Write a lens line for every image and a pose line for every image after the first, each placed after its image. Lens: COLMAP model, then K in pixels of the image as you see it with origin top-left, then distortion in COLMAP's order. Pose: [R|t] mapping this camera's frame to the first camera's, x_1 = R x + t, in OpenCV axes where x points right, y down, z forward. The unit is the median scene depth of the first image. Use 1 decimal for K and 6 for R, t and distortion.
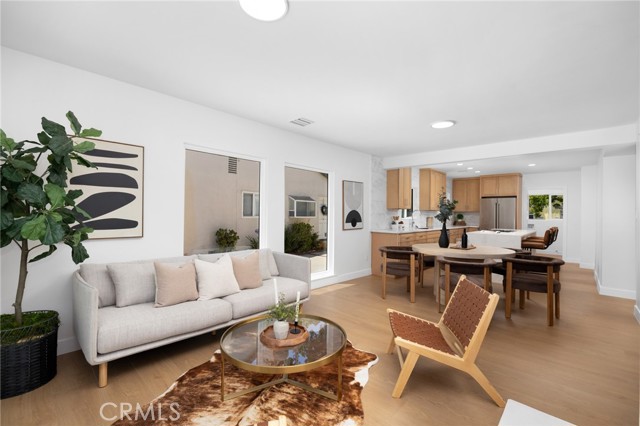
lens RADIAL K [[282.3, 0, 321.3], [0, 282.3, 213.7], [0, 0, 1]] dist [-0.008169, -0.000013]
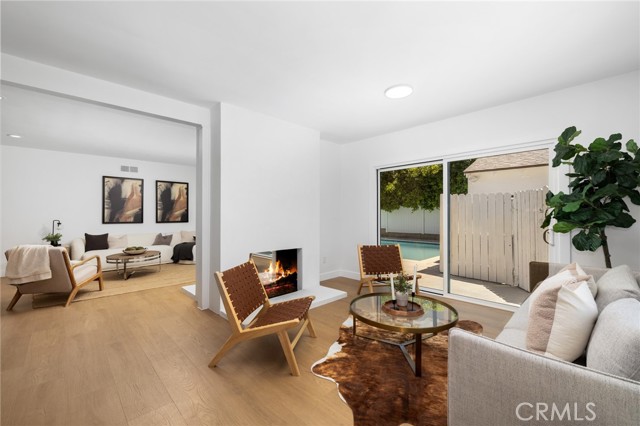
lens RADIAL K [[269.0, 0, 321.4], [0, 269.0, 213.5], [0, 0, 1]] dist [0.001082, 0.000377]
pose [[-0.998925, -0.009275, 0.045429, 0.059065], [-0.009406, 0.999952, -0.002663, 0.013998], [-0.045402, -0.003087, -0.998964, 0.792879]]
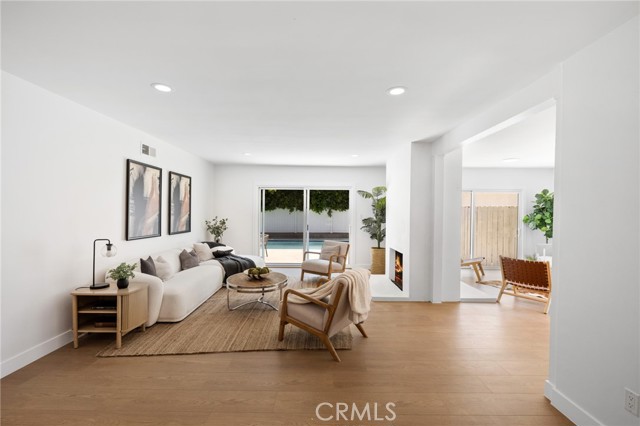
lens RADIAL K [[282.3, 0, 321.3], [0, 282.3, 213.7], [0, 0, 1]] dist [-0.008169, -0.000013]
pose [[-0.721798, -0.015506, -0.691930, 1.111075], [-0.018757, 0.999820, -0.002839, -0.009524], [0.691849, 0.010930, -0.721959, 0.544515]]
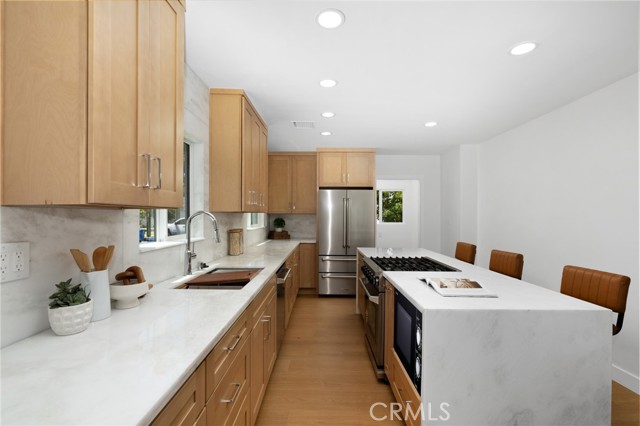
lens RADIAL K [[294.1, 0, 322.2], [0, 294.1, 214.9], [0, 0, 1]] dist [0.000063, -0.000037]
pose [[0.738091, -0.010367, 0.674622, 0.284031], [0.007200, 0.999946, 0.007489, -0.014217], [-0.674663, -0.000670, 0.738126, 0.879504]]
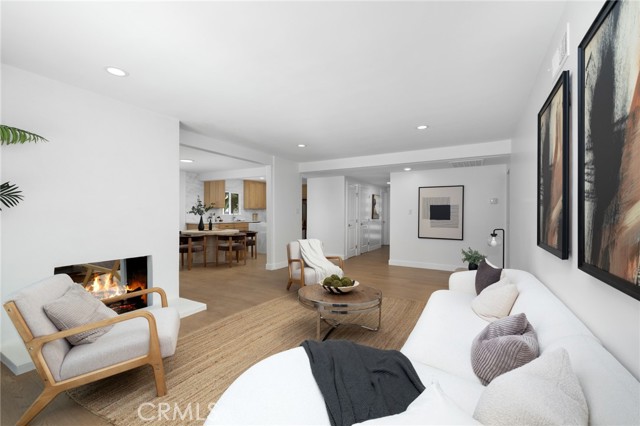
lens RADIAL K [[269.0, 0, 321.4], [0, 269.0, 213.5], [0, 0, 1]] dist [0.001082, 0.000377]
pose [[0.976430, -0.007016, 0.215722, 0.589620], [0.006206, 0.999971, 0.004432, 0.010389], [-0.215747, -0.002988, 0.976445, -0.559318]]
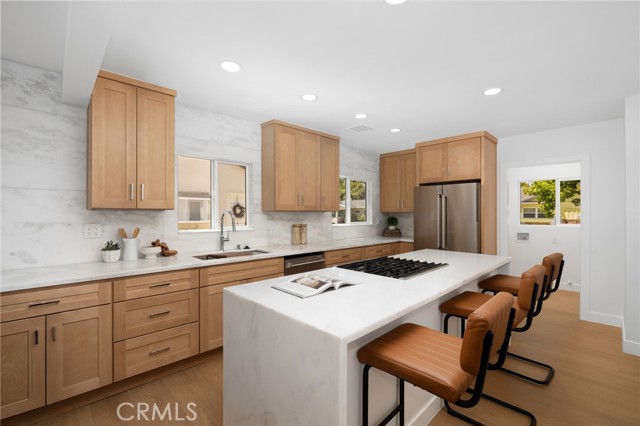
lens RADIAL K [[282.3, 0, 321.3], [0, 282.3, 213.7], [0, 0, 1]] dist [-0.008169, -0.000013]
pose [[0.998725, -0.011388, -0.049175, 0.634042], [0.011391, 0.999935, -0.000231, -0.009188], [0.049174, -0.000329, 0.998790, 0.716572]]
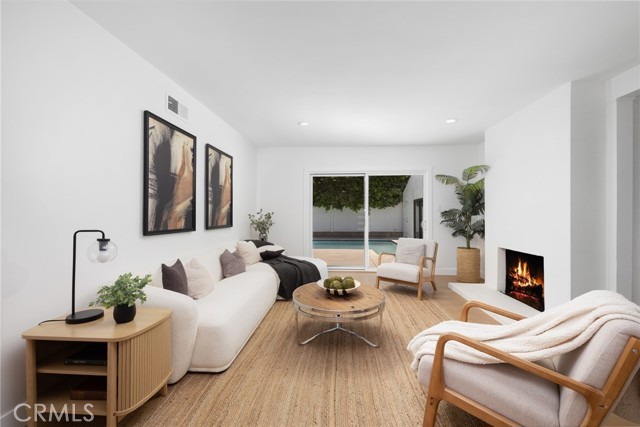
lens RADIAL K [[269.0, 0, 321.4], [0, 269.0, 214.0], [0, 0, 1]] dist [0.001082, 0.000377]
pose [[-0.777930, -0.013116, -0.628214, 1.031937], [-0.010552, 0.999914, -0.007810, 0.027521], [0.628263, 0.000553, -0.778001, 0.244757]]
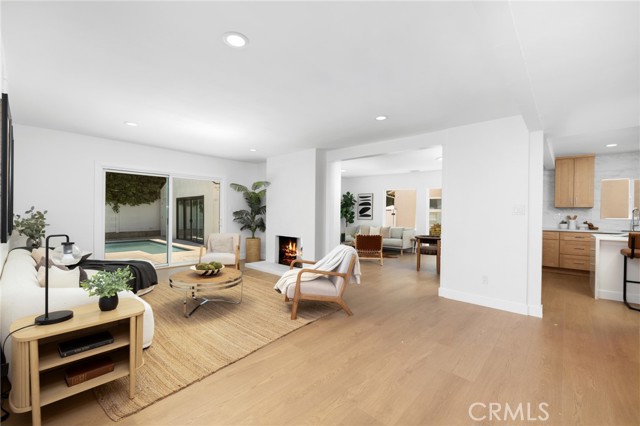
lens RADIAL K [[269.0, 0, 321.4], [0, 269.0, 213.5], [0, 0, 1]] dist [0.001082, 0.000377]
pose [[0.018250, -0.008318, -0.999799, 1.335169], [-0.010426, 0.999909, -0.008509, 0.021365], [0.999779, 0.010579, 0.018161, 0.156736]]
